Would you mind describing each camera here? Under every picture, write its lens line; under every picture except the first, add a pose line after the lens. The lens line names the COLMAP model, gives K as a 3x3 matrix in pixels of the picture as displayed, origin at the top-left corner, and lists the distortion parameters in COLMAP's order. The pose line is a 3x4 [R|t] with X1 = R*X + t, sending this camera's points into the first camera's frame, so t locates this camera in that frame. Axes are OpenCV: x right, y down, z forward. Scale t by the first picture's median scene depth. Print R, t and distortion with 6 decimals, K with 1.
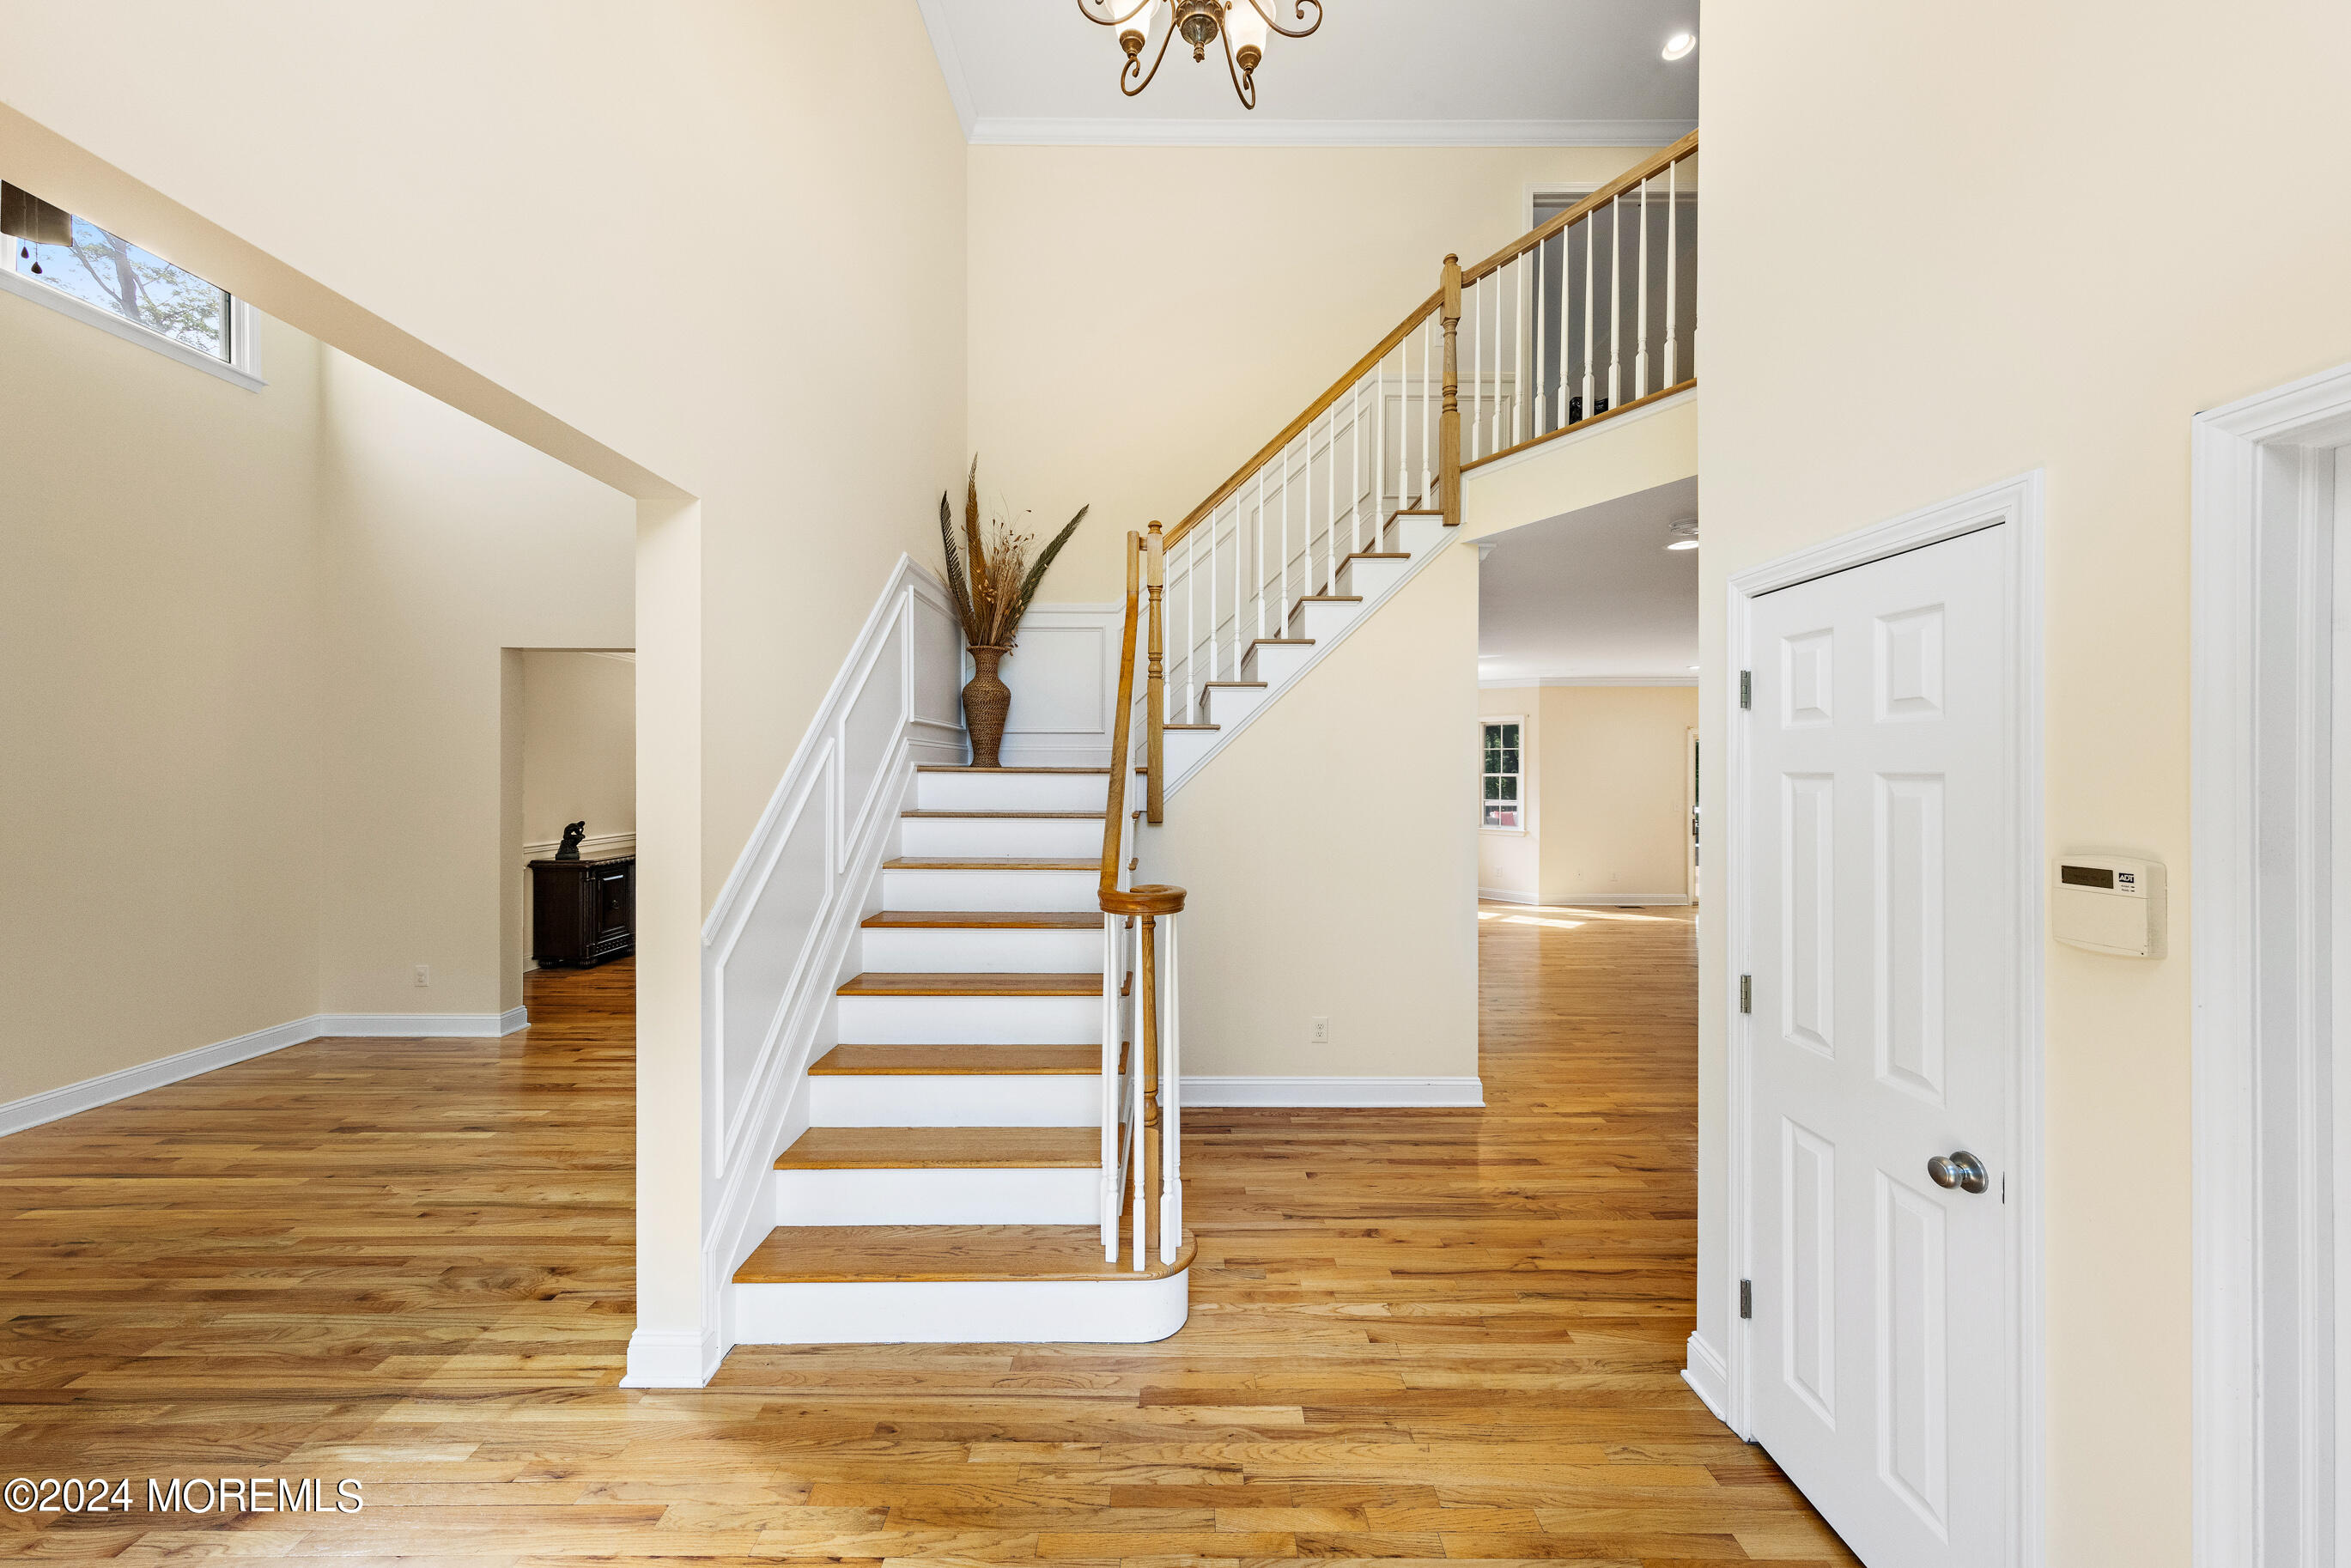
lens RADIAL K [[805.3, 0, 1177.7], [0, 805.3, 776.8], [0, 0, 1]] dist [0.015709, -0.000249]
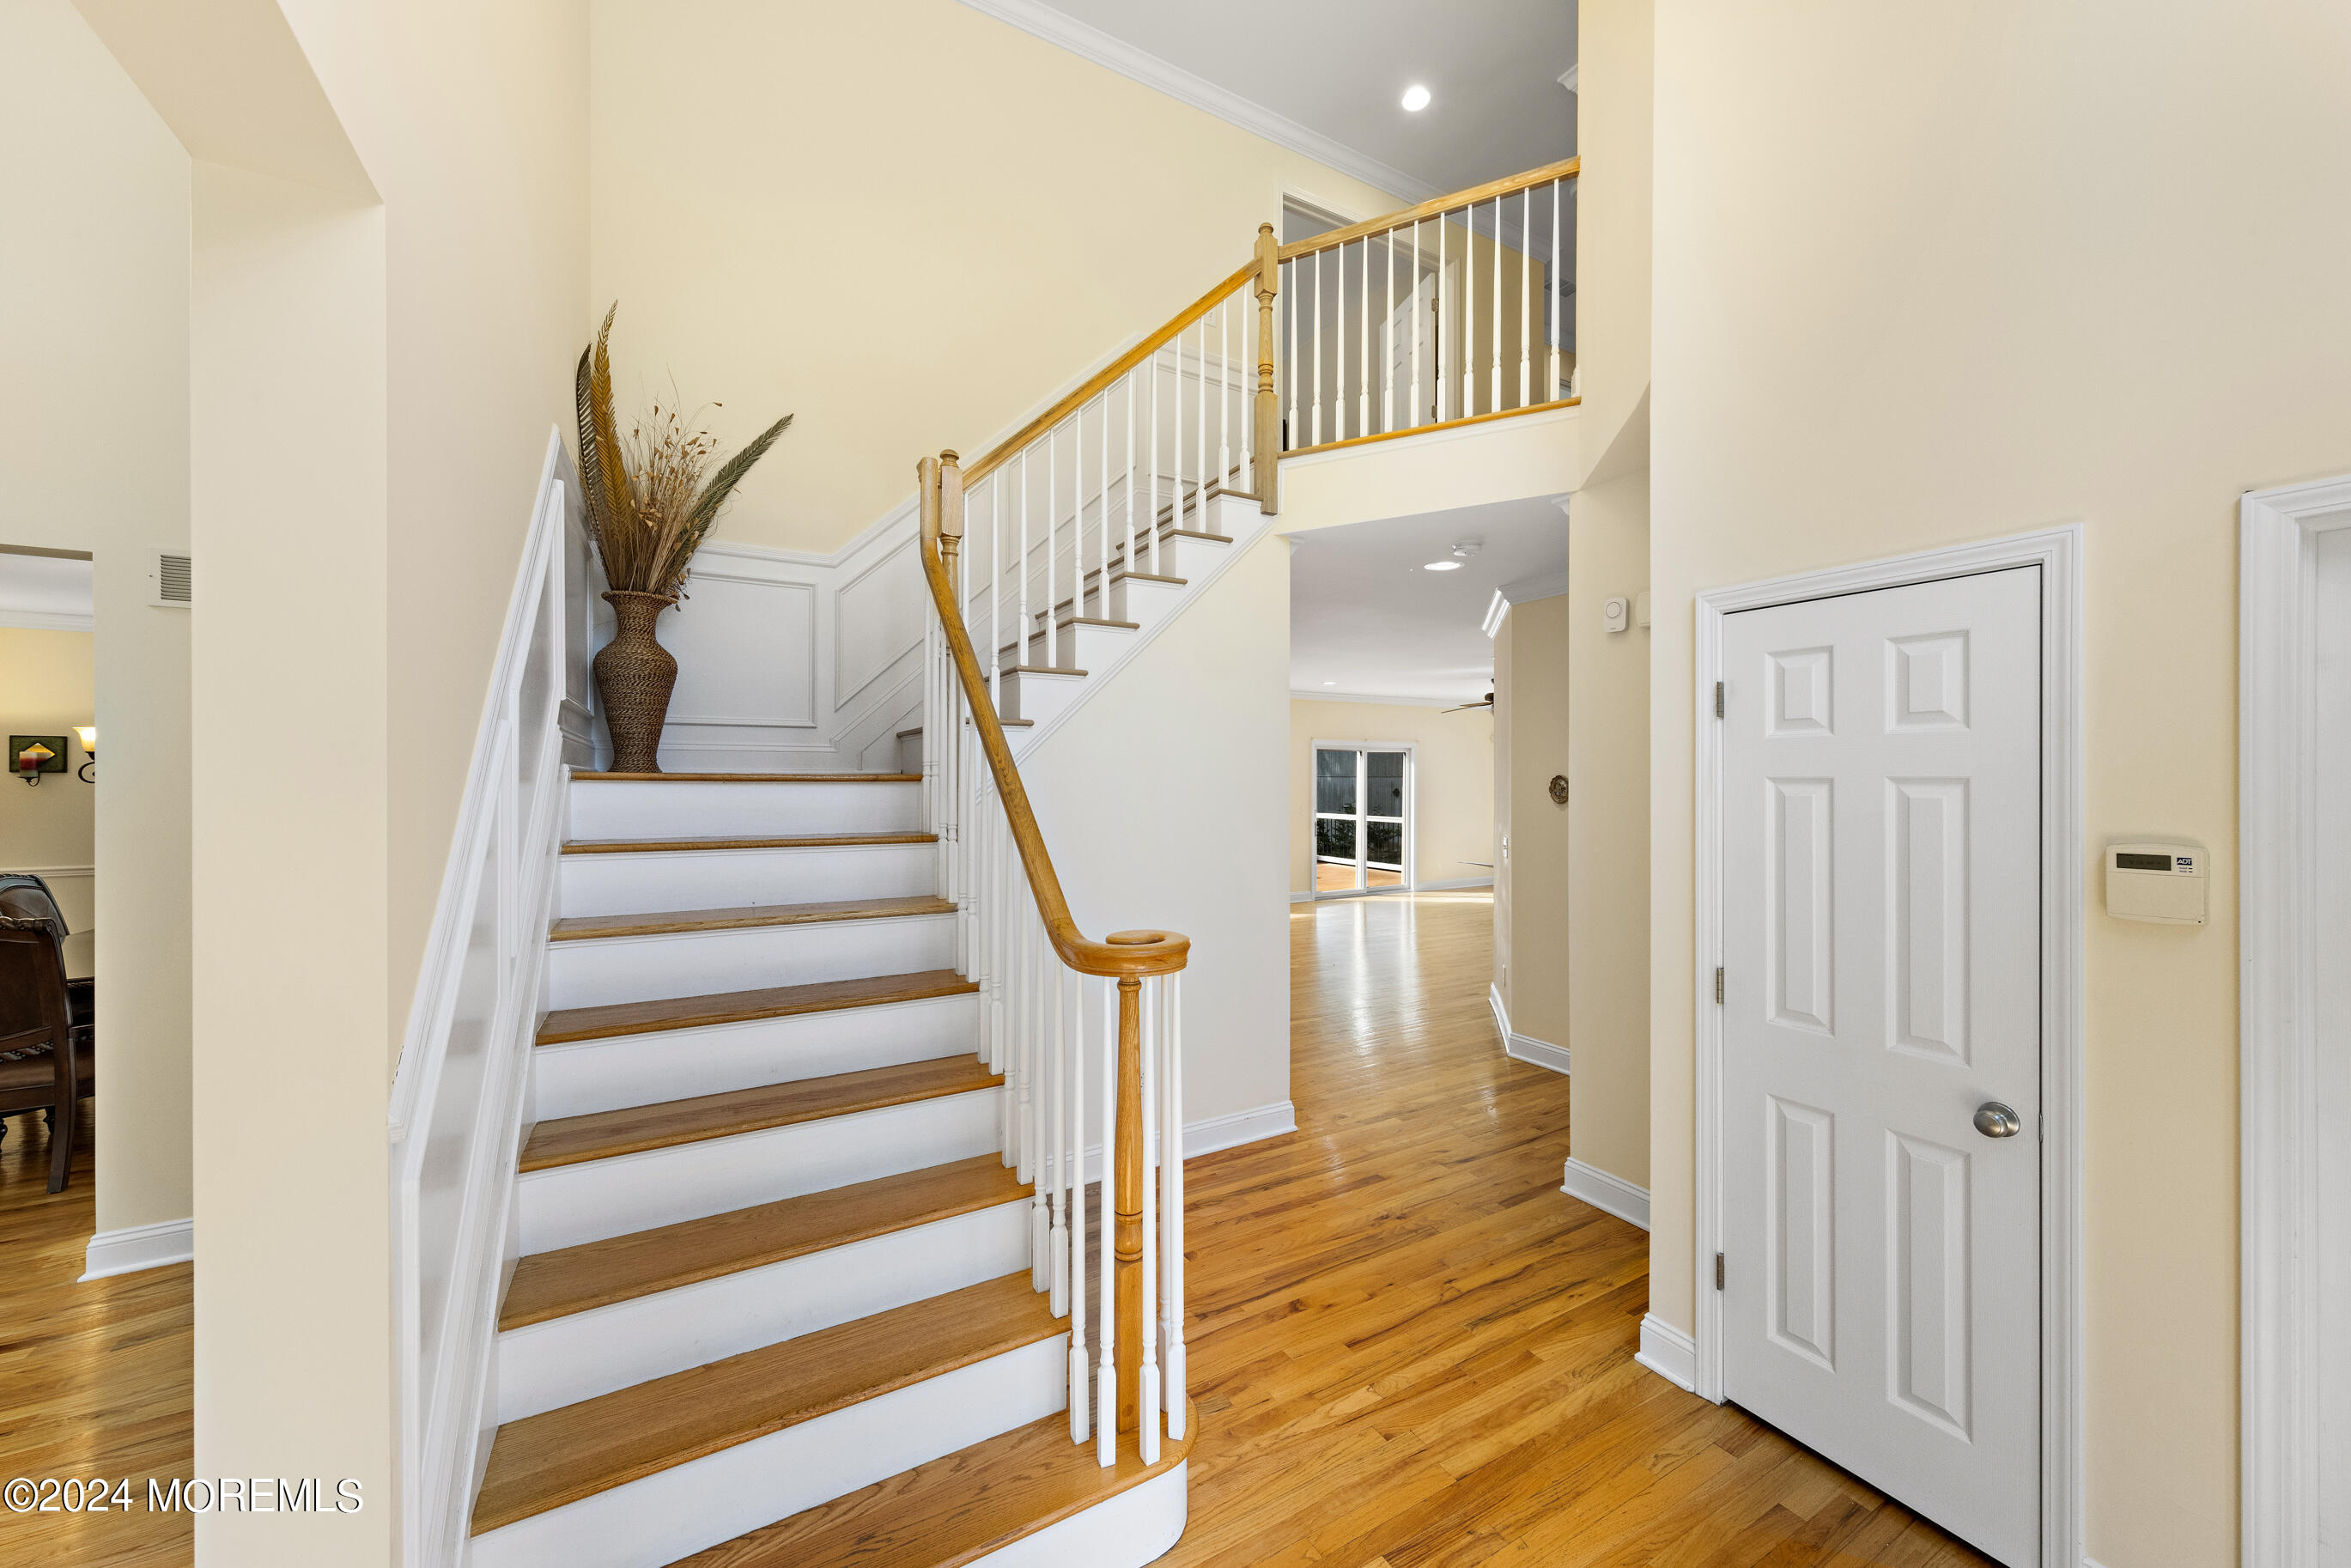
lens RADIAL K [[862.8, 0, 1173.6], [0, 862.8, 782.7], [0, 0, 1]] dist [0.002821, 0.000506]
pose [[0.872120, -0.003909, 0.489276, -0.323452], [0.005154, 0.999986, -0.001197, -0.000527], [-0.489264, 0.003565, 0.872128, 0.246028]]
